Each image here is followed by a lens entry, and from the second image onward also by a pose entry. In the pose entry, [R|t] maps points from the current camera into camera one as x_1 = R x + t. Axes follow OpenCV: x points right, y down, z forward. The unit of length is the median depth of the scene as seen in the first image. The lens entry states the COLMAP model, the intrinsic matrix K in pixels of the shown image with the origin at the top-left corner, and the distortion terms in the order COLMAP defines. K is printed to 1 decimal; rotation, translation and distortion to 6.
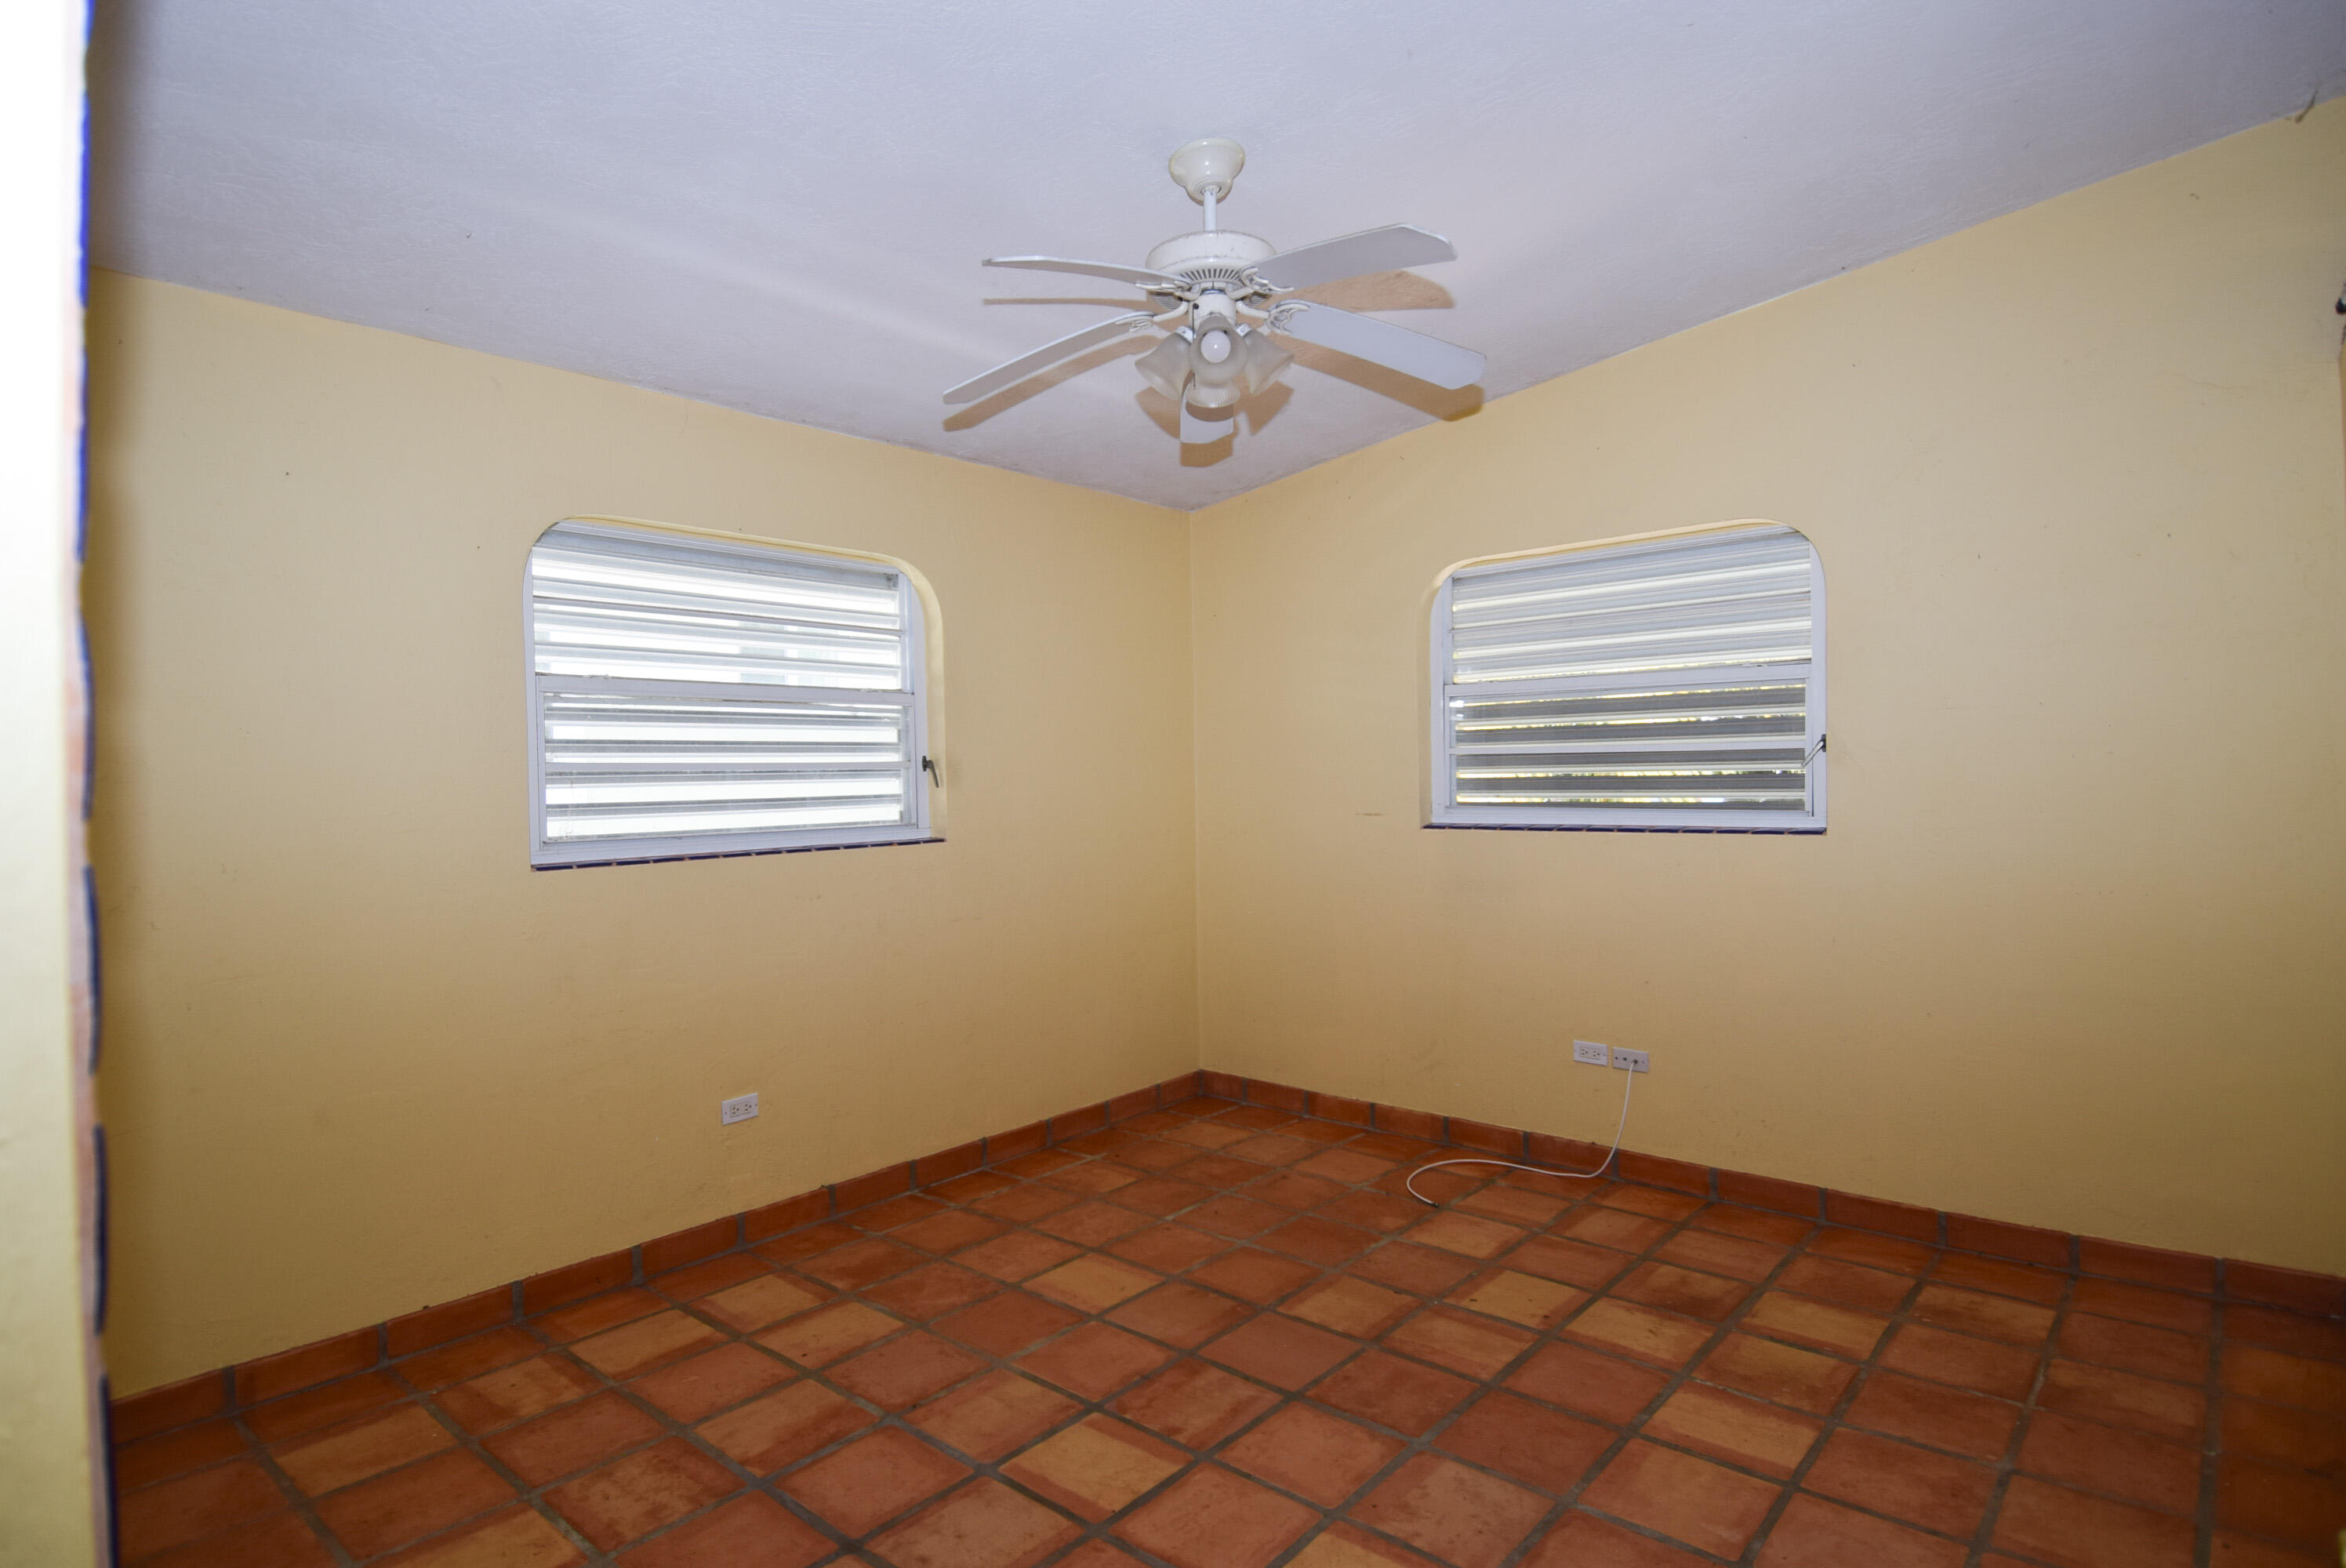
lens RADIAL K [[1228.2, 0, 1173.0], [0, 1228.2, 784.0], [0, 0, 1]] dist [0.061712, -0.063542]
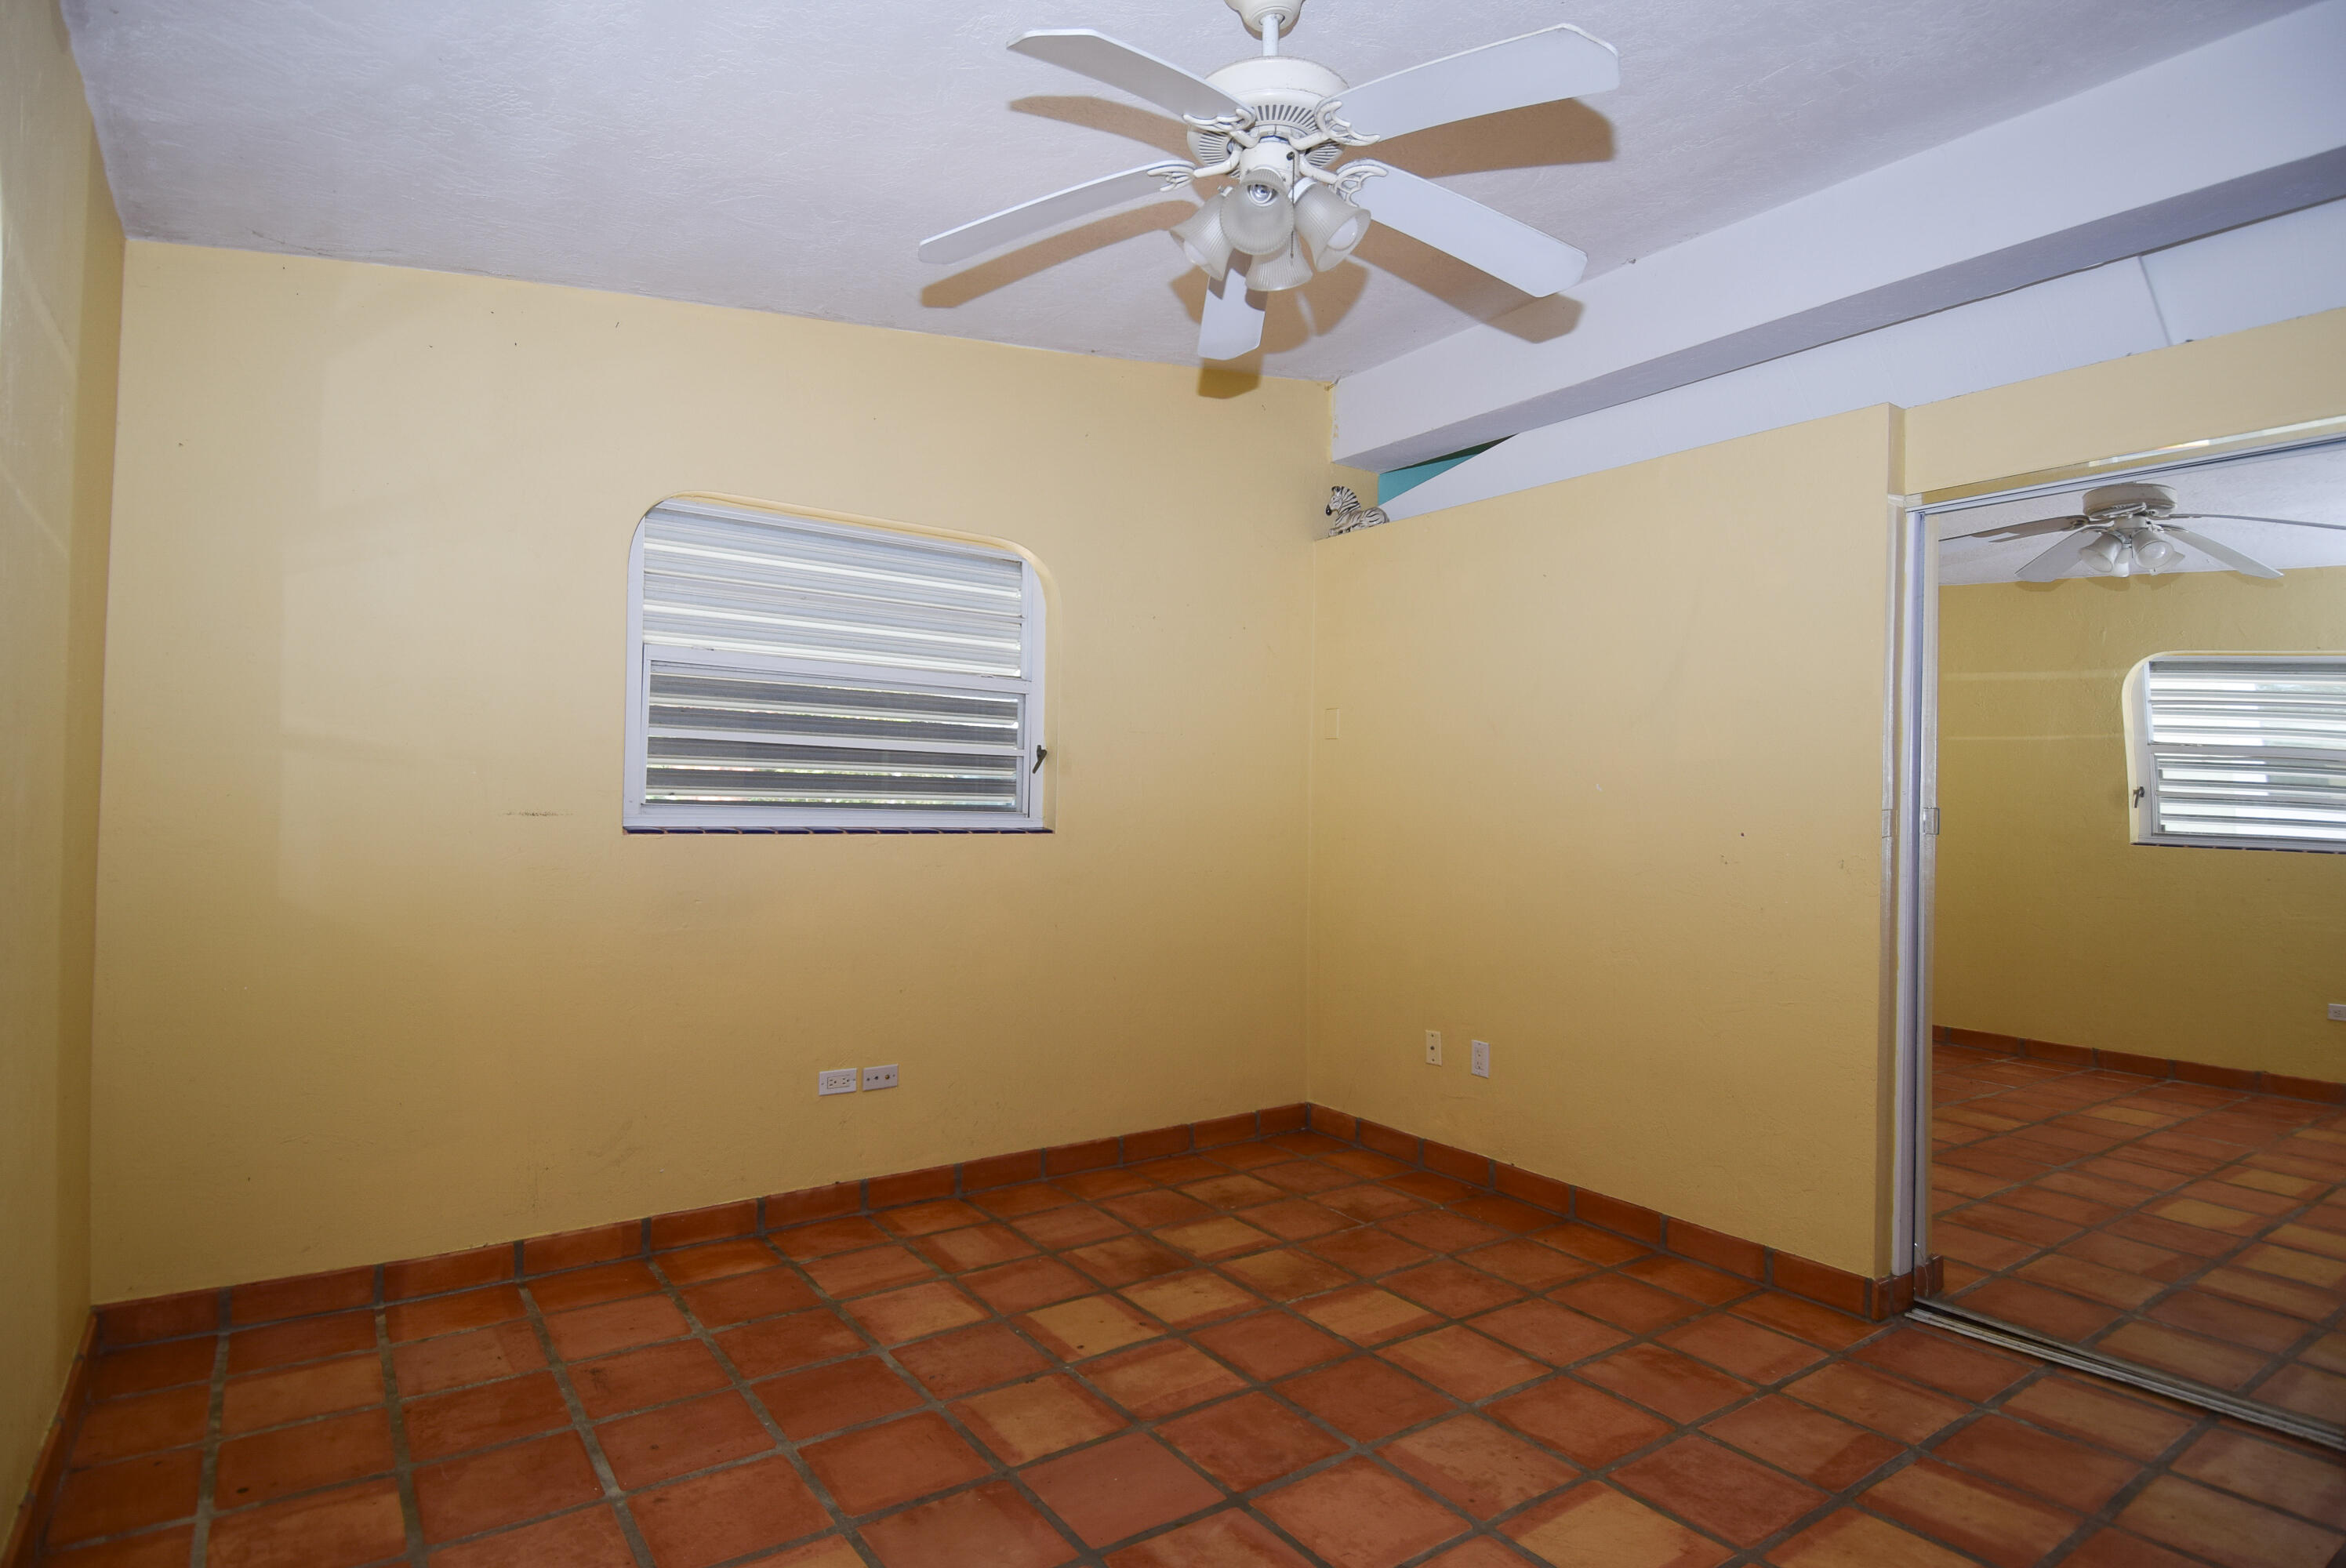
lens RADIAL K [[1228.2, 0, 1173.0], [0, 1228.2, 784.0], [0, 0, 1]] dist [0.061712, -0.063542]
pose [[0.231367, 0.037482, 0.972144, -0.598867], [-0.018174, 0.999250, -0.034201, 0.034613], [-0.972697, -0.009755, 0.231875, 0.689702]]
